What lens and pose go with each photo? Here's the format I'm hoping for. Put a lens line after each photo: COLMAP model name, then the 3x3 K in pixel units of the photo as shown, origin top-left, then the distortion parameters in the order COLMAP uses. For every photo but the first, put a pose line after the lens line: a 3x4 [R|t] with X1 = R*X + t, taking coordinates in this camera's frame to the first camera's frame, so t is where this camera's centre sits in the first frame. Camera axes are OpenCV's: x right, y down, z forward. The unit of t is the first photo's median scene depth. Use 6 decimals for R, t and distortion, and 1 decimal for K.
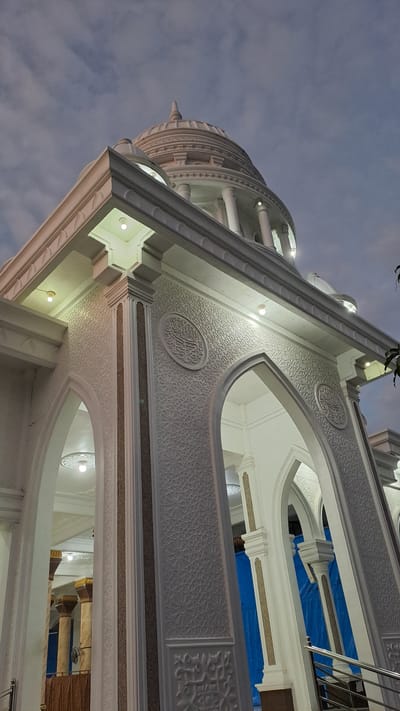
lens RADIAL K [[509.4, 0, 214.2], [0, 509.4, 350.3], [0, 0, 1]] dist [0.062023, -0.078035]
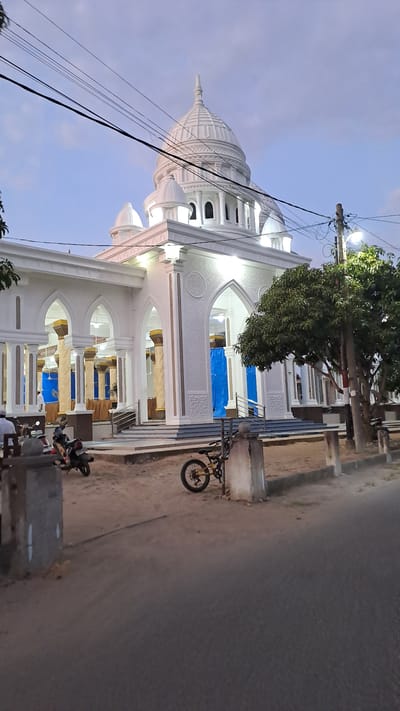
lens RADIAL K [[530.8, 0, 214.9], [0, 530.8, 353.2], [0, 0, 1]] dist [0.060118, -0.116958]
pose [[0.997654, 0.060381, -0.032259, 0.133395], [-0.039370, 0.891560, 0.451189, -0.884258], [0.056004, -0.448860, 0.891845, -1.412142]]
